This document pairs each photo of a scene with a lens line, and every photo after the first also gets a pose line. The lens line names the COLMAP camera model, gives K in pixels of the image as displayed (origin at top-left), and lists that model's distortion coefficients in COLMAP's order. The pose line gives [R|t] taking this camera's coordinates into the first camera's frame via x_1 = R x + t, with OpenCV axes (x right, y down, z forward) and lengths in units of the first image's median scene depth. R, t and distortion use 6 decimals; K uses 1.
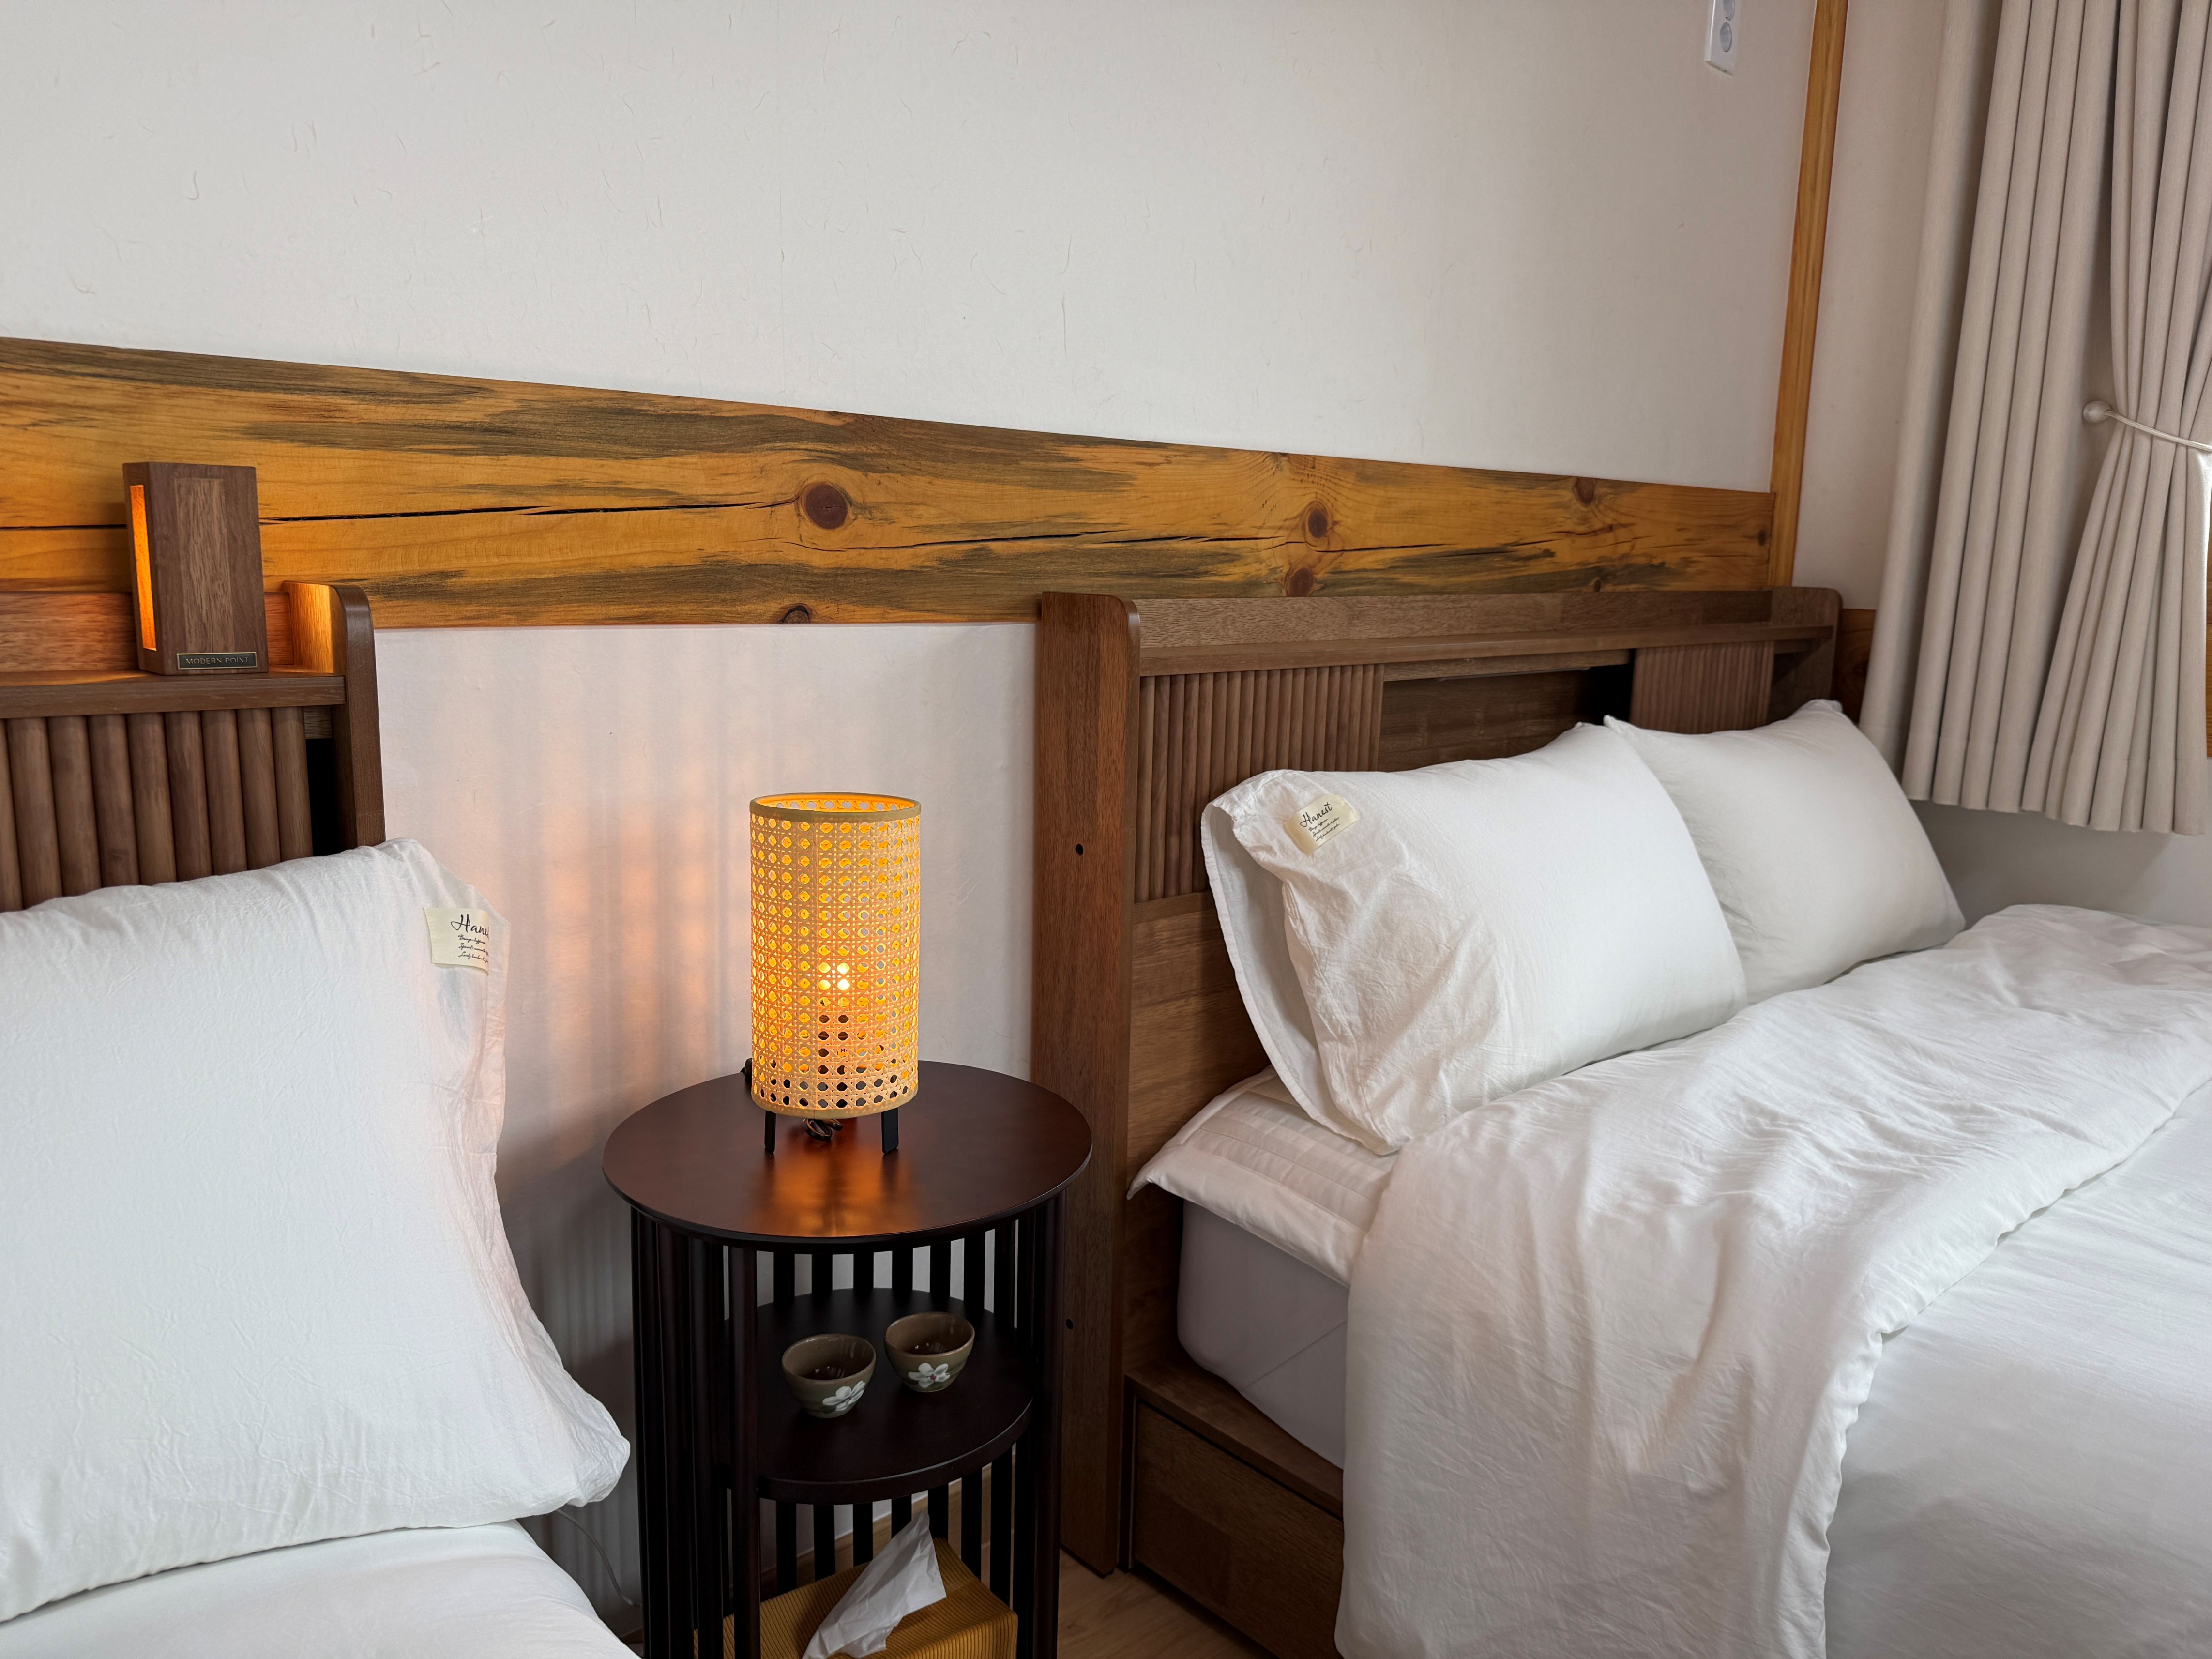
lens RADIAL K [[1568.8, 0, 1089.4], [0, 1568.8, 840.0], [0, 0, 1]] dist [0.110057, -0.185424]
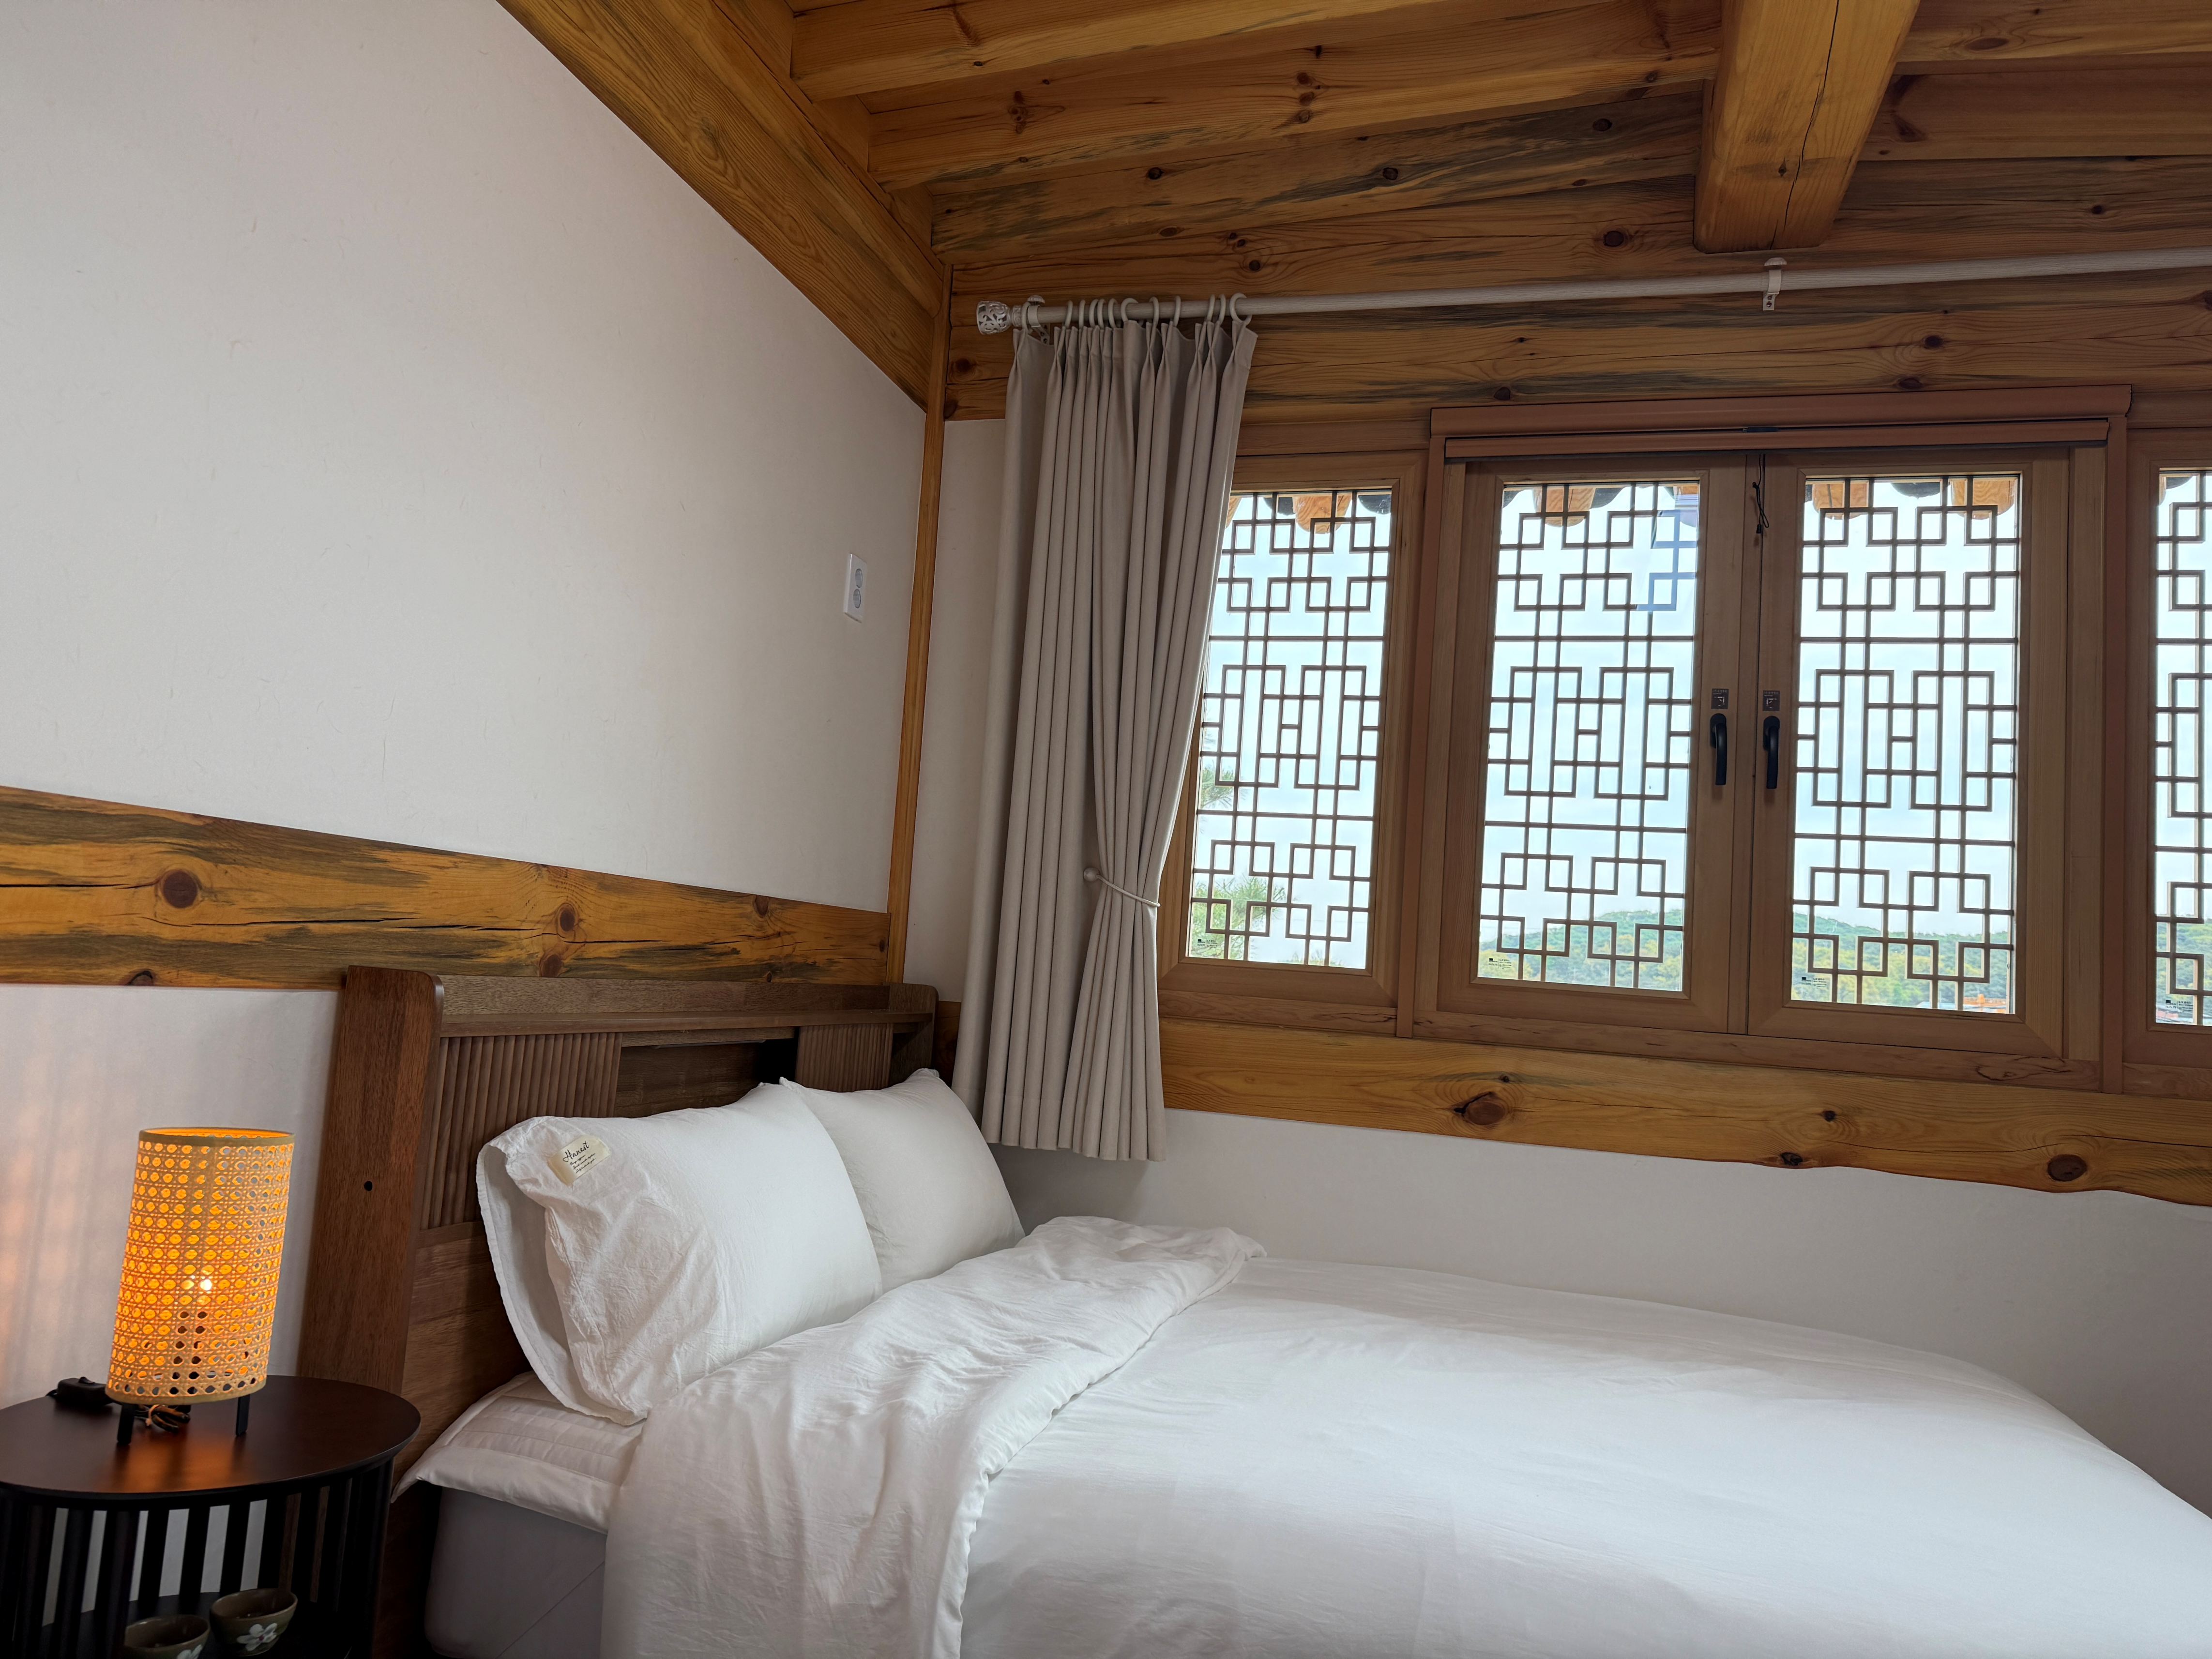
lens RADIAL K [[1558.2, 0, 1101.9], [0, 1558.2, 837.2], [0, 0, 1]] dist [0.003706, -0.002350]
pose [[0.850209, 0.083607, 0.519764, -0.171242], [0.044770, 0.972249, -0.229625, 0.045783], [-0.524539, 0.218499, 0.822871, -0.303250]]
